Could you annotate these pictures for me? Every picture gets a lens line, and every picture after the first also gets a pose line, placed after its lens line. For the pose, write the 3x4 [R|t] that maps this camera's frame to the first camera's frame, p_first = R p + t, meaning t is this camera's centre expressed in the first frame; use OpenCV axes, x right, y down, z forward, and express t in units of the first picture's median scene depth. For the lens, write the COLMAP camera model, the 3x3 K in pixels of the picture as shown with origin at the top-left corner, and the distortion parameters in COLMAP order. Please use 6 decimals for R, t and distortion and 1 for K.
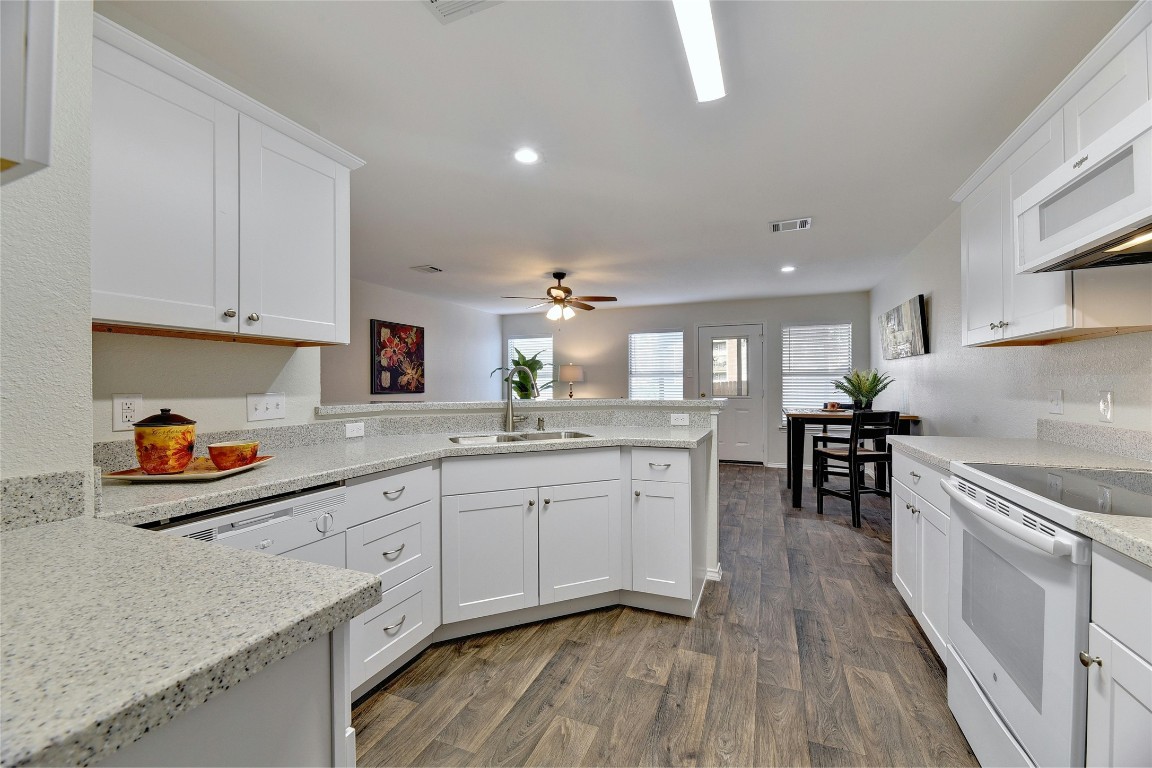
lens RADIAL K [[463.4, 0, 581.0], [0, 463.4, 384.3], [0, 0, 1]] dist [-0.002067, -0.002962]
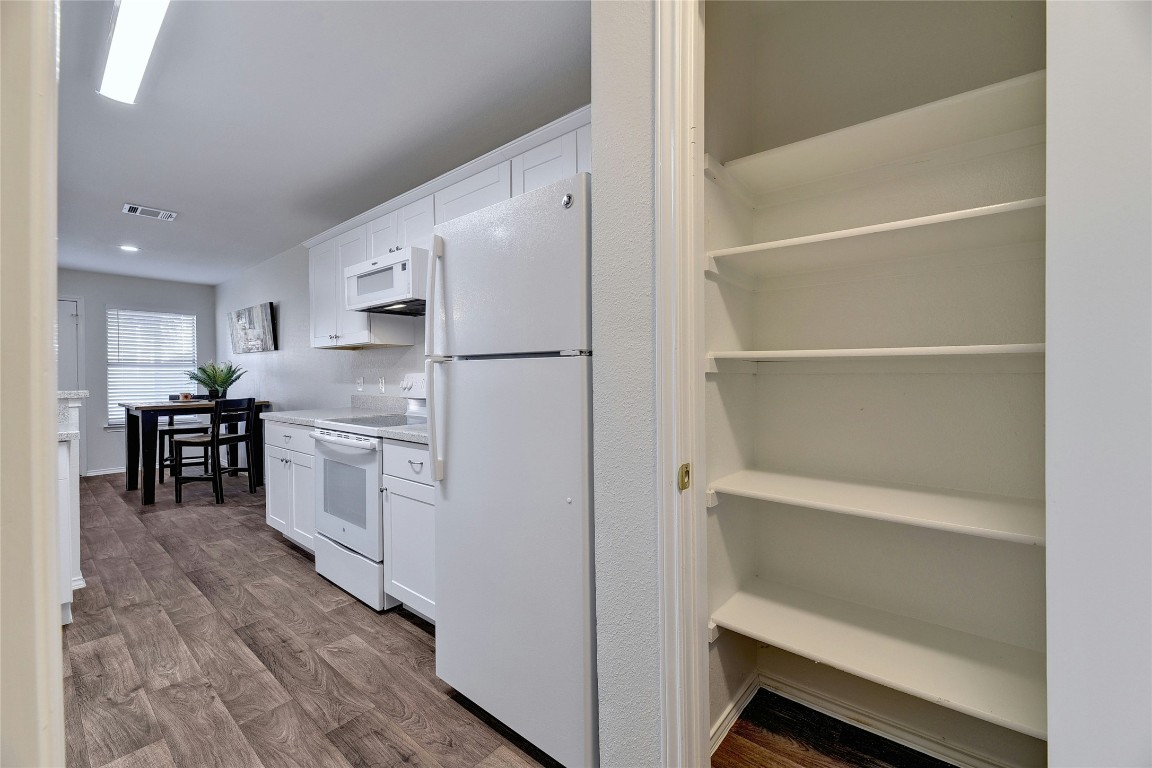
lens RADIAL K [[463.4, 0, 583.7], [0, 463.4, 378.3], [0, 0, 1]] dist [-0.002067, -0.002962]
pose [[0.296483, -0.009153, 0.954994, -0.315675], [0.006376, 0.999951, 0.007605, 0.008654], [-0.955017, 0.003835, 0.296526, -0.257263]]
